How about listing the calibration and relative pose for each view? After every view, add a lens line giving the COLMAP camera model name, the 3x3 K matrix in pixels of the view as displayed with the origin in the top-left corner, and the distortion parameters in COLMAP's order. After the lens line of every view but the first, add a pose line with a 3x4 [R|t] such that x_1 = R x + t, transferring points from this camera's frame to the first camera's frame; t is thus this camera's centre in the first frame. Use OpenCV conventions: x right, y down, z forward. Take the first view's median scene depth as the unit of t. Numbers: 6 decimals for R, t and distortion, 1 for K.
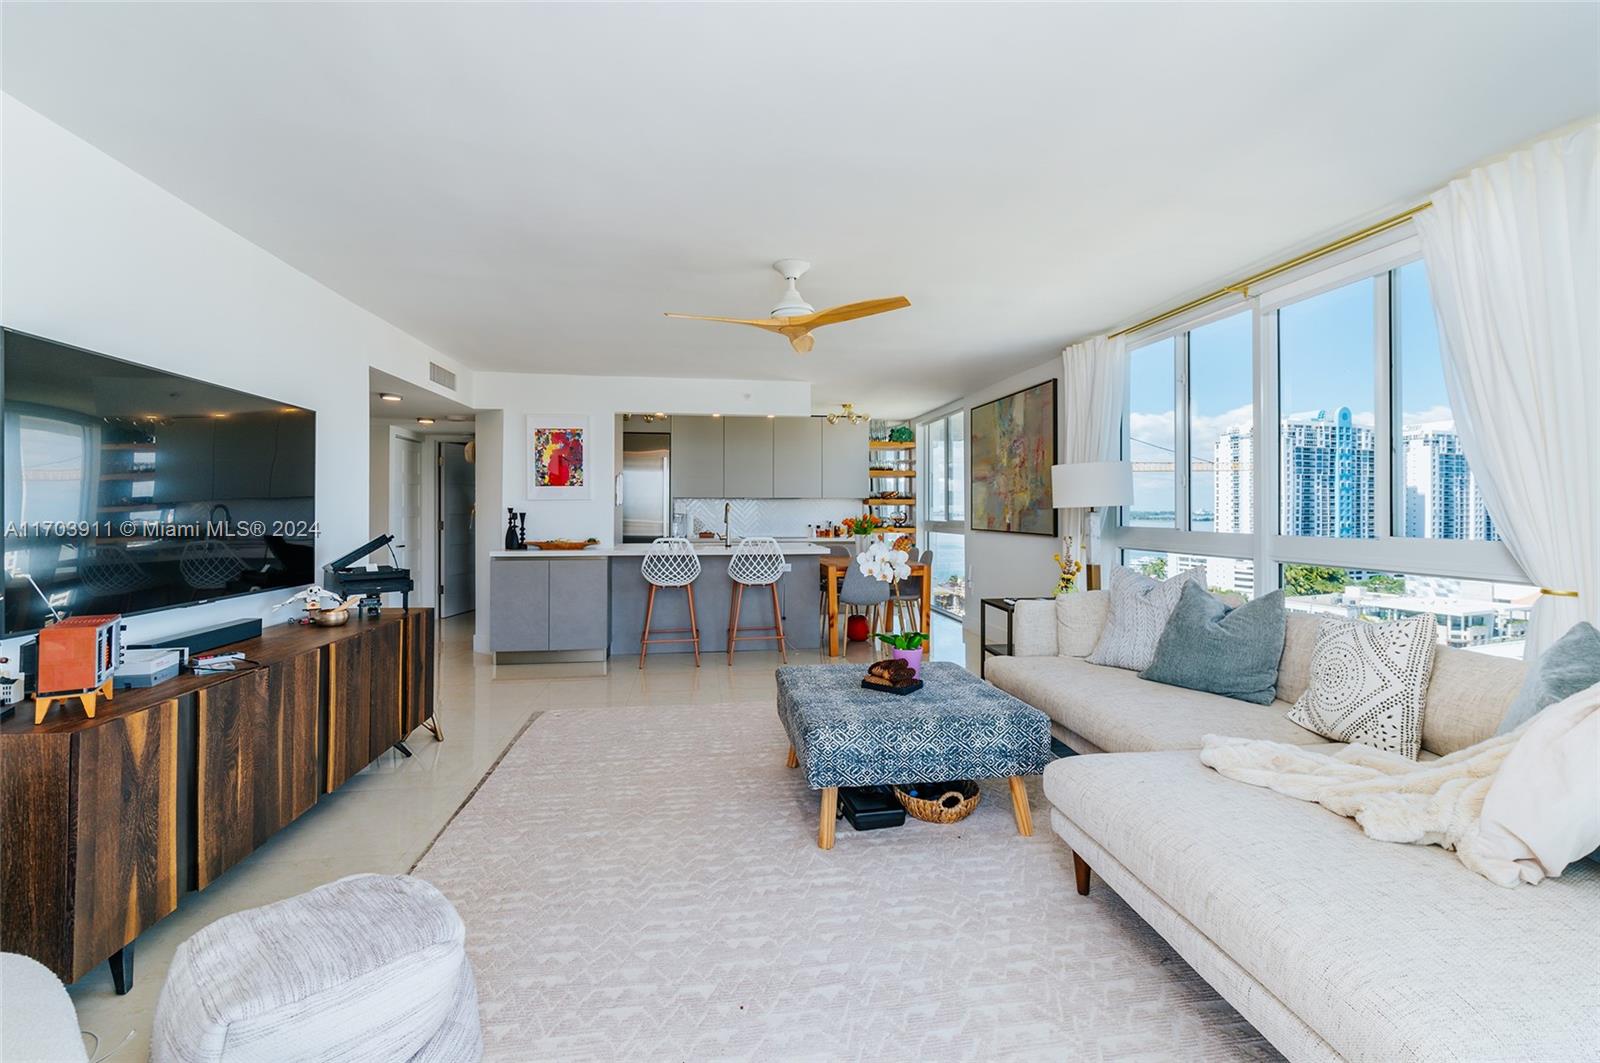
lens RADIAL K [[643.9, 0, 795.3], [0, 643.9, 505.6], [0, 0, 1]] dist [-0.009272, -0.000571]
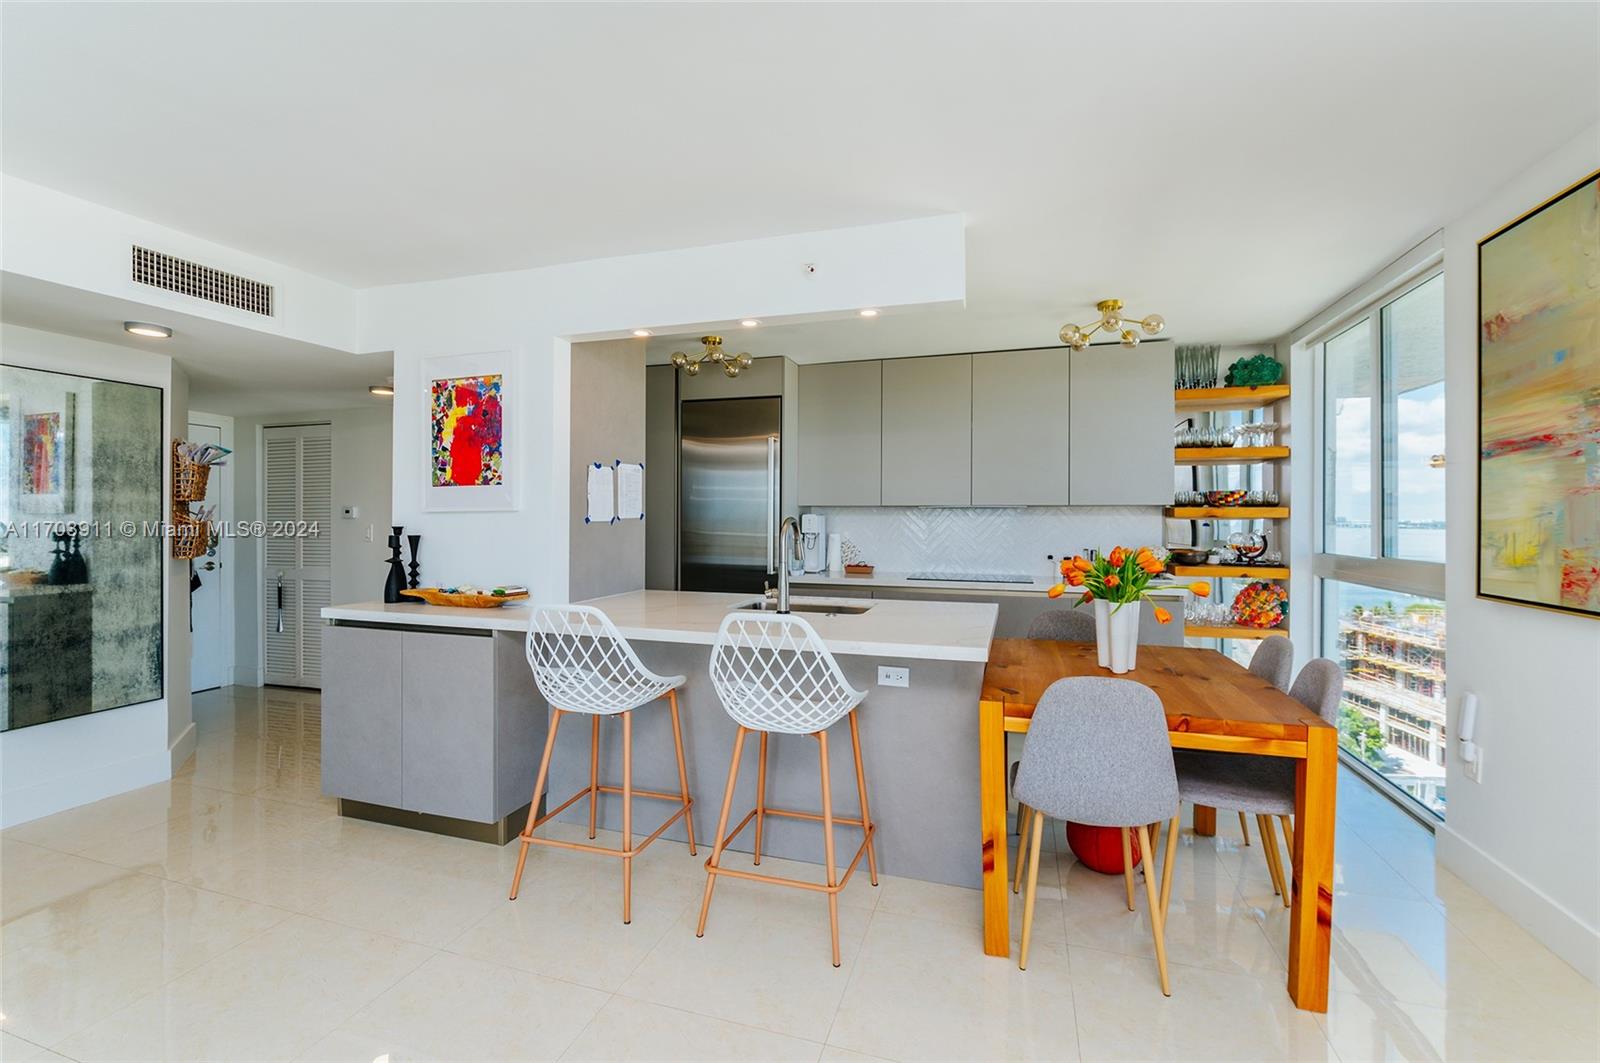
lens RADIAL K [[684.6, 0, 800.4], [0, 684.6, 525.2], [0, 0, 1]] dist [-0.004519, -0.000456]
pose [[0.902240, 0.006670, -0.431182, 0.085696], [0.000170, 0.999875, 0.015823, -0.004928], [0.431234, -0.014349, 0.902126, 0.427829]]
